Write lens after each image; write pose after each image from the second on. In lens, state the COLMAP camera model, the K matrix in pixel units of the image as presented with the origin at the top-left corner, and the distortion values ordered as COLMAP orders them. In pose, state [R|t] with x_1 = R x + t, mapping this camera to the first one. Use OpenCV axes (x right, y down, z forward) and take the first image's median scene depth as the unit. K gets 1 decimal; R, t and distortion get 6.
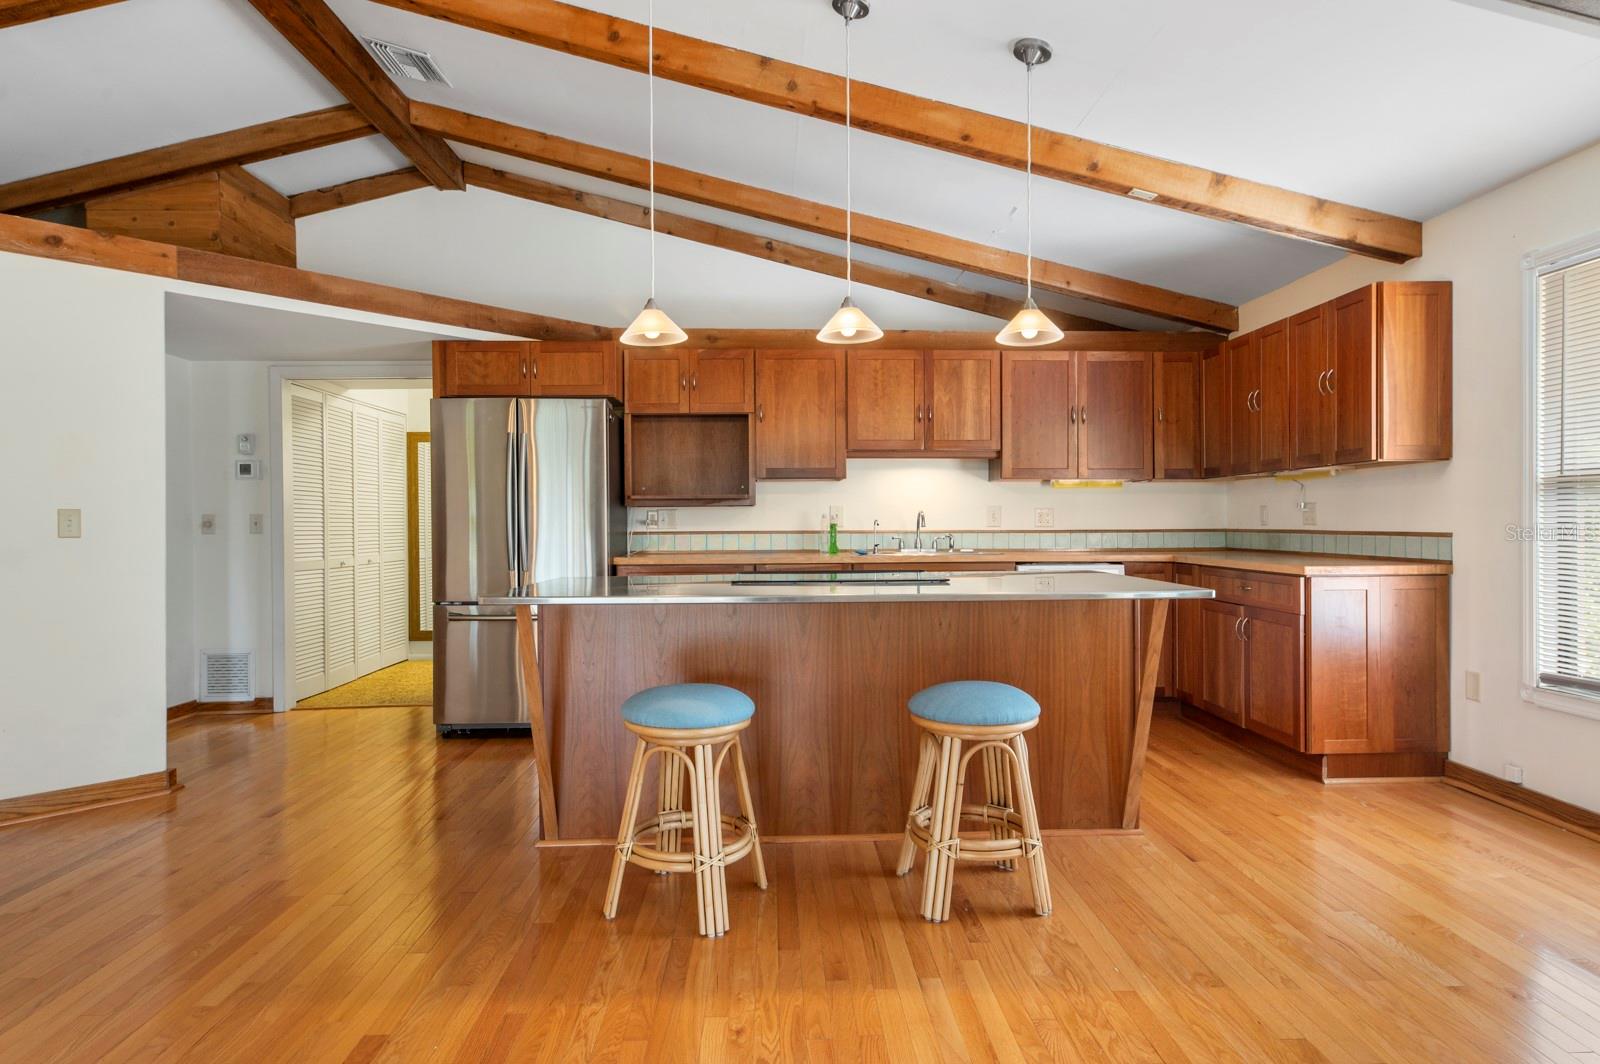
lens RADIAL K [[915.1, 0, 806.1], [0, 915.1, 529.6], [0, 0, 1]] dist [0.001413, 0.000698]
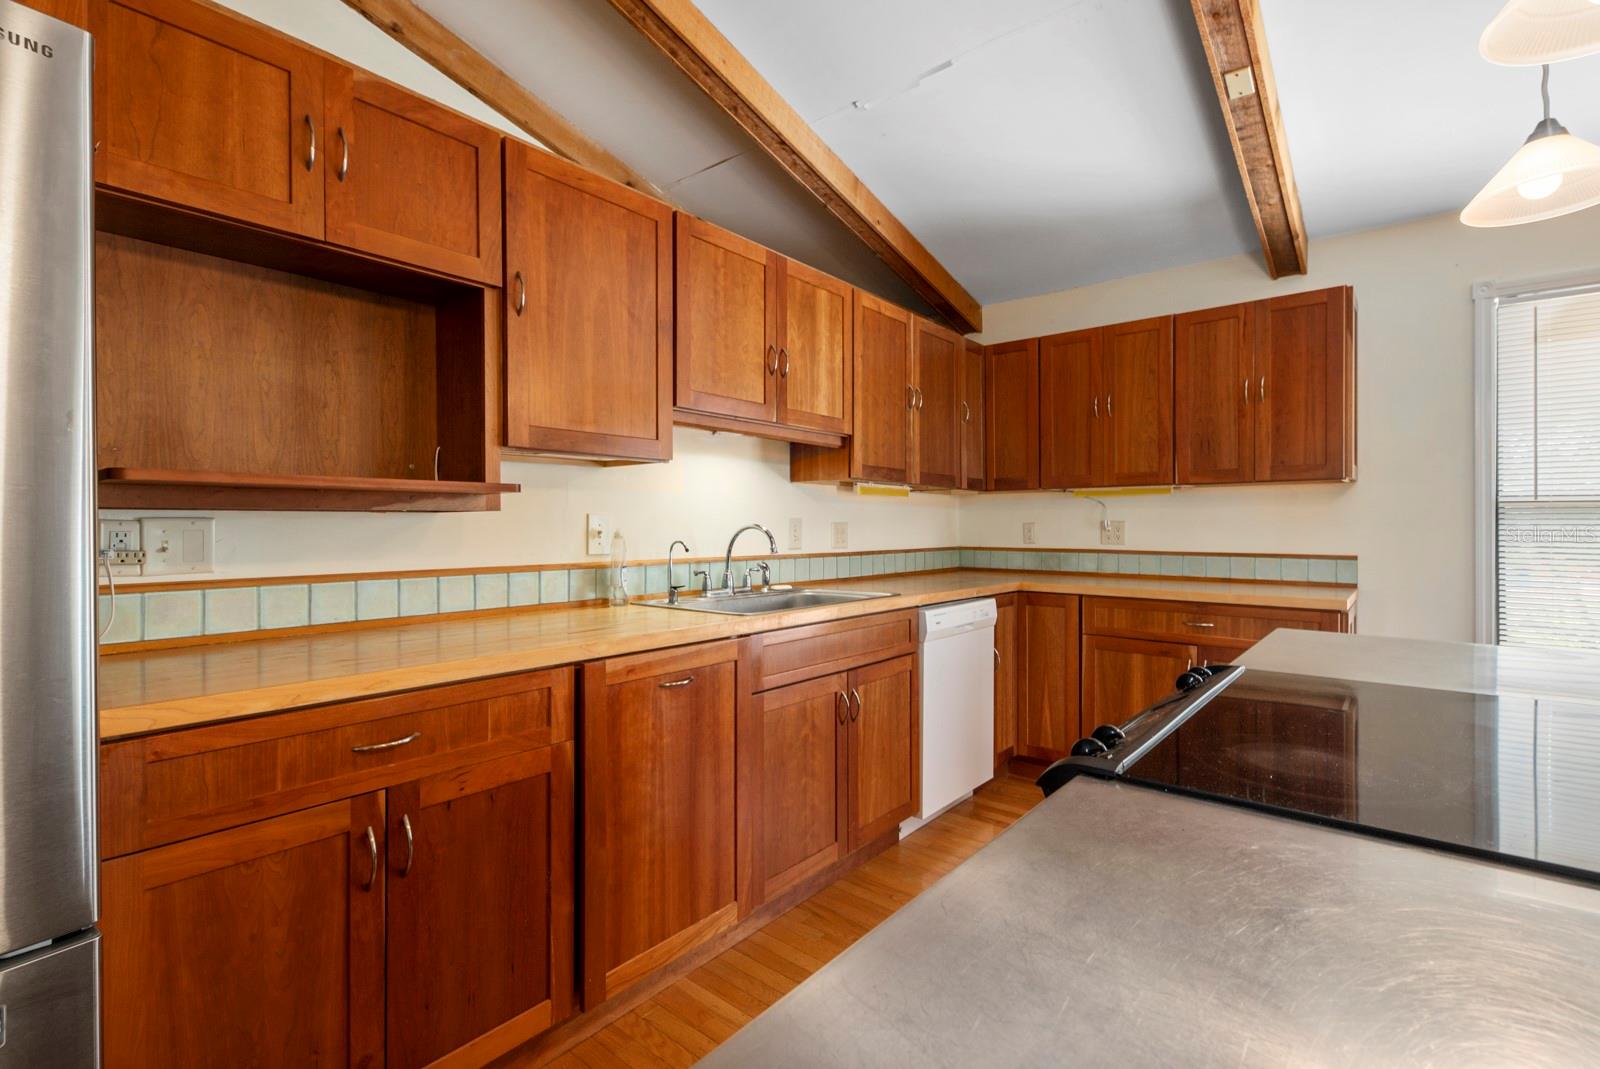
lens RADIAL K [[731.8, 0, 788.7], [0, 731.8, 531.3], [0, 0, 1]] dist [0.001540, 0.000026]
pose [[0.660237, -0.001311, 0.751056, -0.220011], [0.002812, 0.999996, -0.000726, -0.017011], [-0.751052, 0.002591, 0.660238, 0.683091]]
